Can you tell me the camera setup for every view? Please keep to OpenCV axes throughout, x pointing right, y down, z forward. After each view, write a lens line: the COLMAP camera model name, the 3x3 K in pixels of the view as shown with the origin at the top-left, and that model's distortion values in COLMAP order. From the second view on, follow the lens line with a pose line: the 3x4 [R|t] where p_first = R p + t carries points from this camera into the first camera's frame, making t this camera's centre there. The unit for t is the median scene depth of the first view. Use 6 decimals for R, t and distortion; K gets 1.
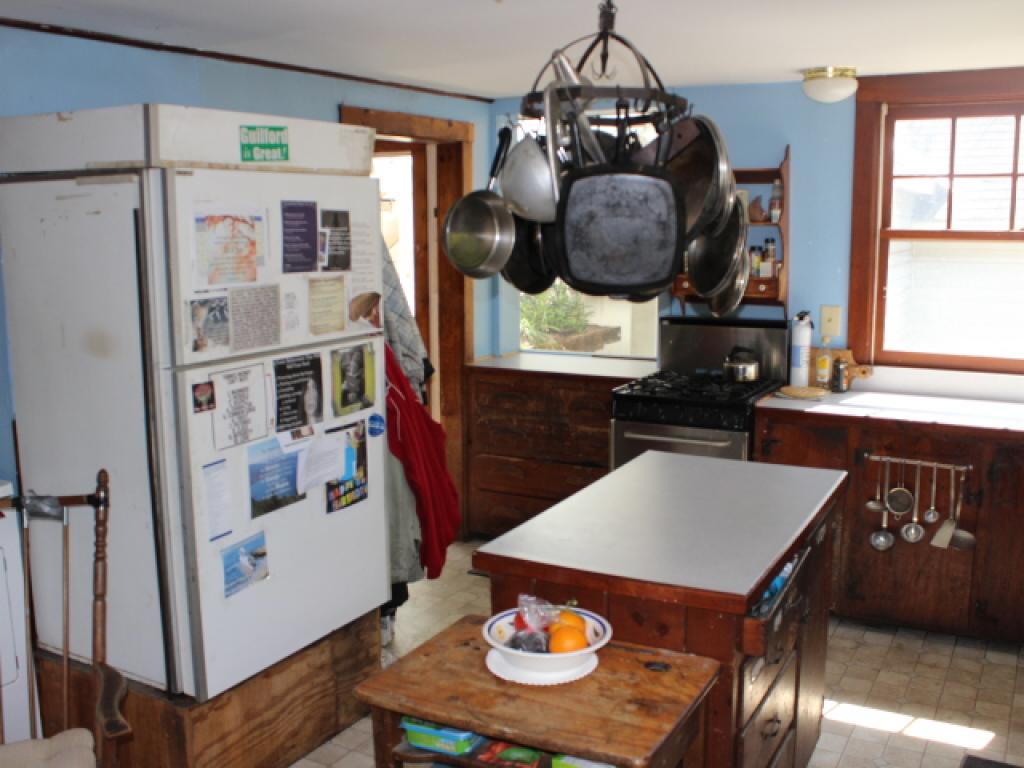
lens RADIAL K [[983.3, 0, 525.1], [0, 983.3, 385.1], [0, 0, 1]] dist [-0.165386, 0.115392]
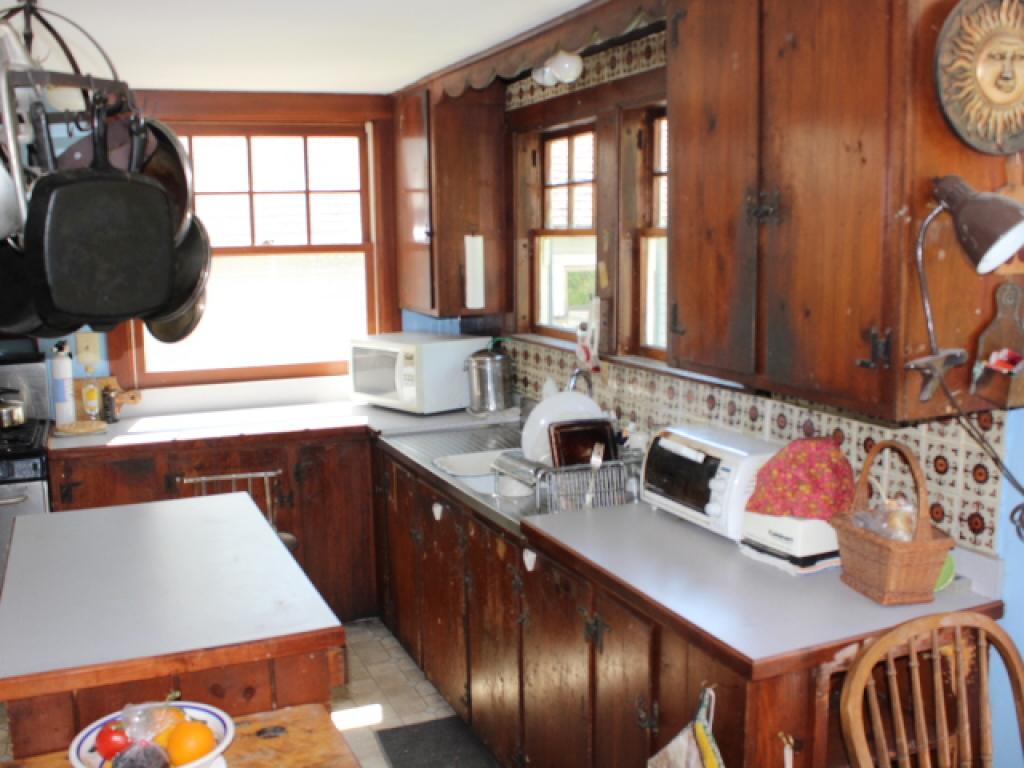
lens RADIAL K [[983.3, 0, 525.1], [0, 983.3, 385.1], [0, 0, 1]] dist [-0.165386, 0.115392]
pose [[0.598228, -0.117830, 0.792616, -0.199987], [0.136338, 0.989675, 0.044223, -0.017432], [-0.789643, 0.081608, 0.608115, 0.131493]]
